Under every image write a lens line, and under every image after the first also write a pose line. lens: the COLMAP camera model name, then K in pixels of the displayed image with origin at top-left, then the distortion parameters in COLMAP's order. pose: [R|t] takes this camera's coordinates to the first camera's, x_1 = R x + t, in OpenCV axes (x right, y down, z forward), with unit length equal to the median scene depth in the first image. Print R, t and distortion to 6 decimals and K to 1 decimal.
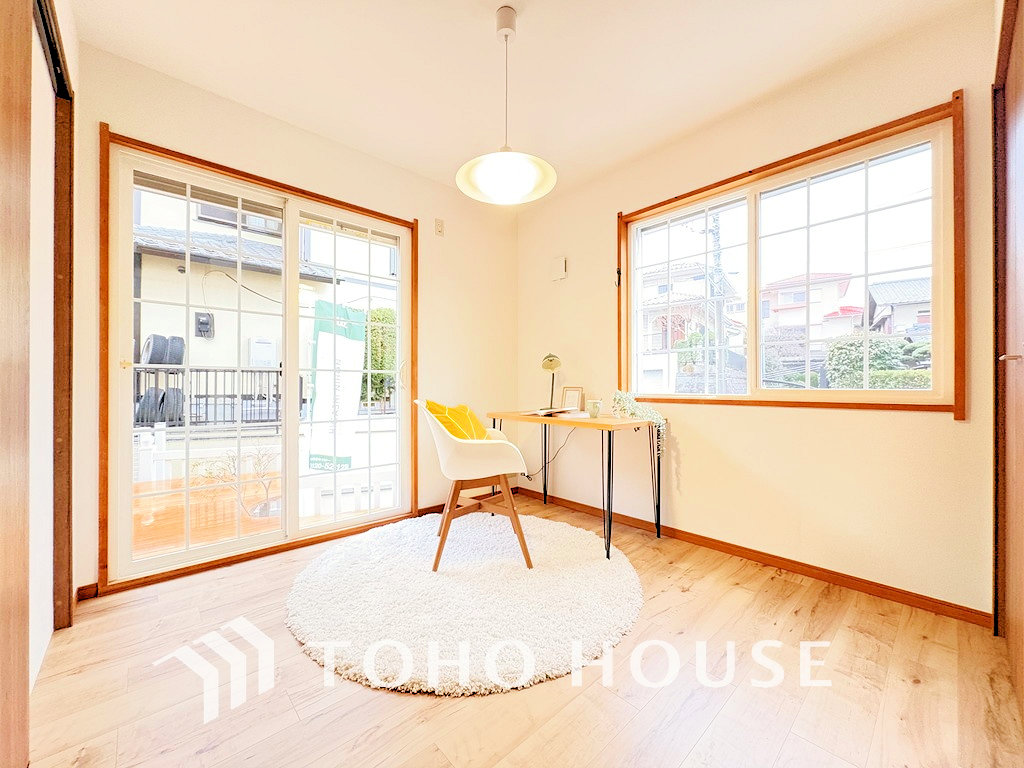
lens RADIAL K [[404.5, 0, 510.6], [0, 404.5, 384.3], [0, 0, 1]] dist [-0.000905, 0.000277]
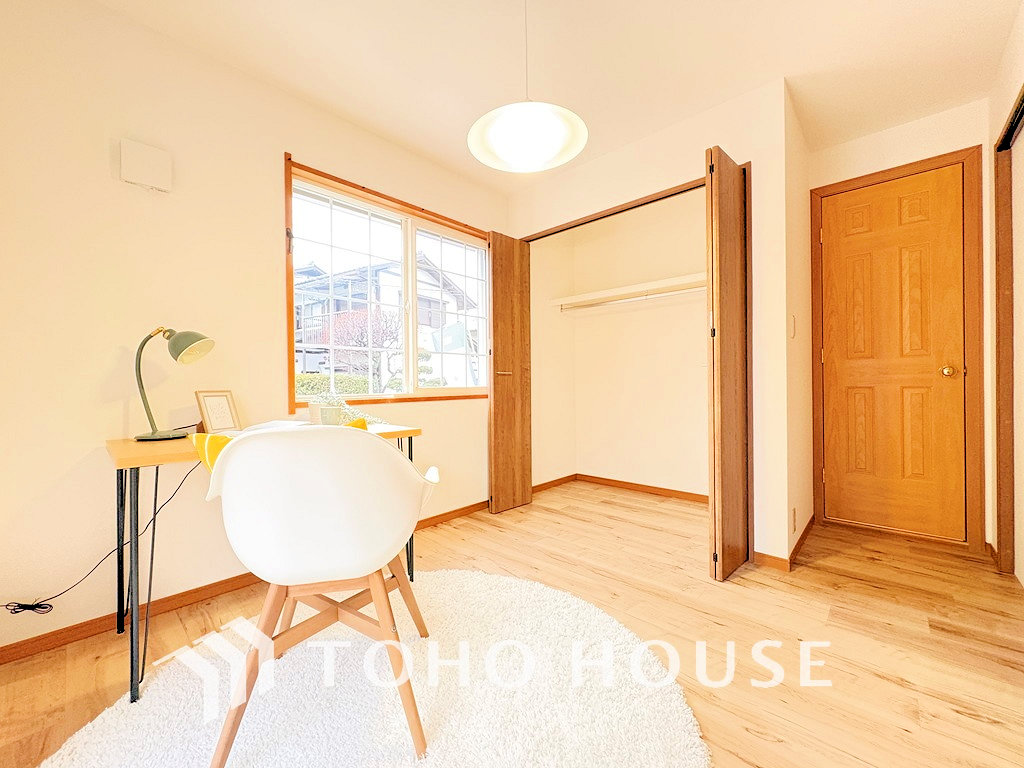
lens RADIAL K [[404.5, 0, 511.1], [0, 404.5, 382.3], [0, 0, 1]] dist [-0.000905, 0.000277]
pose [[-0.081563, 0.002200, 0.996666, -0.681189], [0.006695, 0.999976, -0.001660, -0.001250], [-0.996646, 0.006537, -0.081576, 0.886748]]
